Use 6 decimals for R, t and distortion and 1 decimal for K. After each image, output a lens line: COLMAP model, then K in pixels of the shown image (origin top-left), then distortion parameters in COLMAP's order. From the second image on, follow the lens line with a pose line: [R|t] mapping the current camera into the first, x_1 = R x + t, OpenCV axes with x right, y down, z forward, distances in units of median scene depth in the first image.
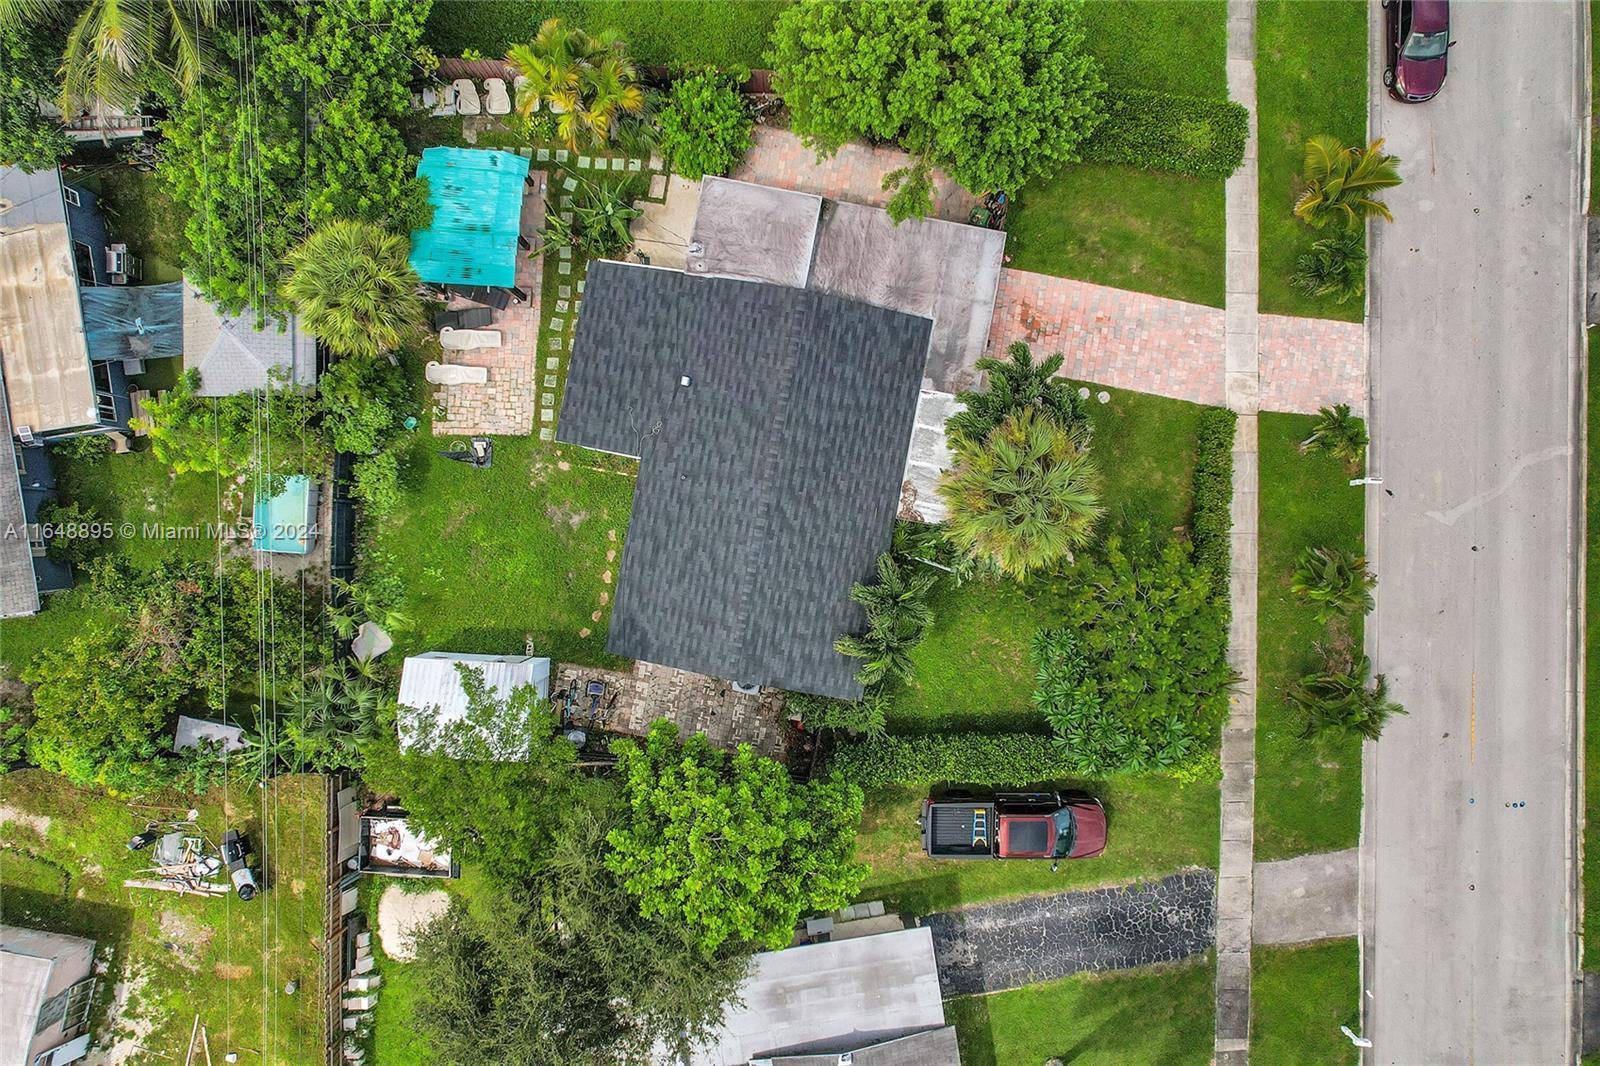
lens RADIAL K [[1022.0, 0, 802.7], [0, 1022.0, 527.0], [0, 0, 1]] dist [-0.068879, 0.058474]
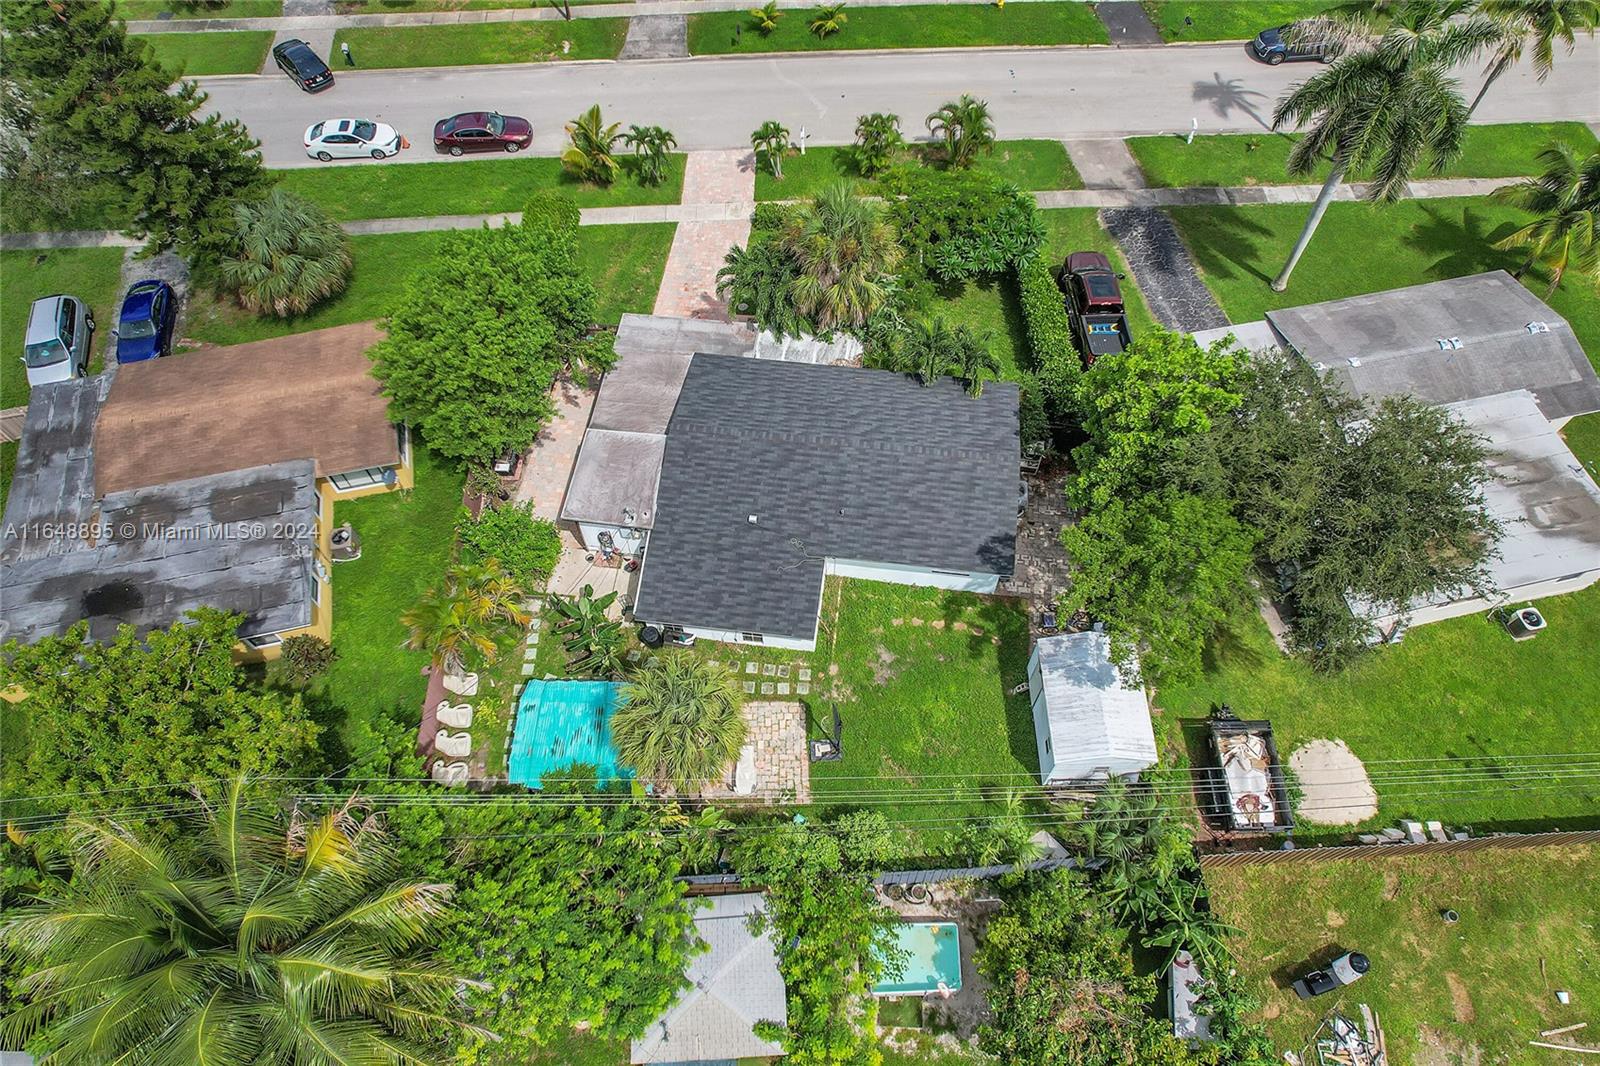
lens RADIAL K [[1022.0, 0, 802.7], [0, 1022.0, 527.0], [0, 0, 1]] dist [-0.068879, 0.058474]
pose [[-0.057501, -0.851373, 0.521400, -0.641896], [0.998341, -0.050601, 0.027474, -0.111832], [0.002992, 0.522115, 0.852870, 0.074159]]
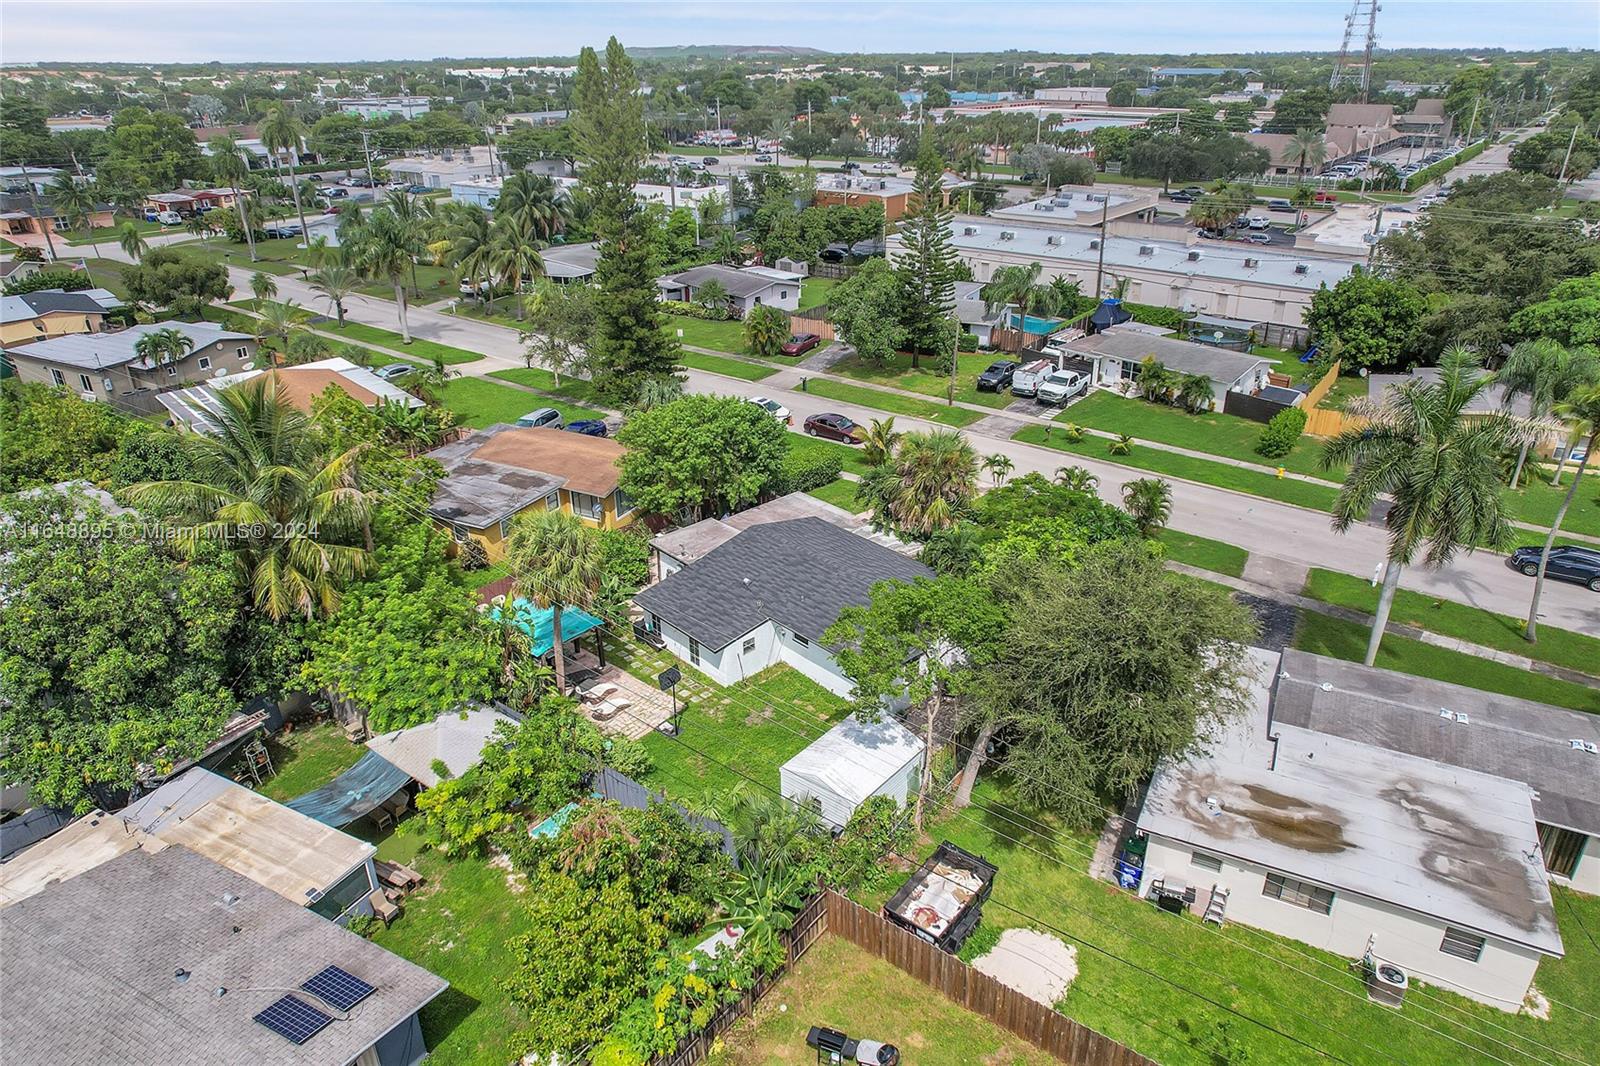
lens RADIAL K [[1022.0, 0, 802.7], [0, 1022.0, 527.0], [0, 0, 1]] dist [-0.068879, 0.058474]
pose [[0.600948, -0.339513, 0.723597, -0.985140], [0.799271, 0.249324, -0.546813, 0.621325], [0.005240, 0.906956, 0.421194, 0.317274]]
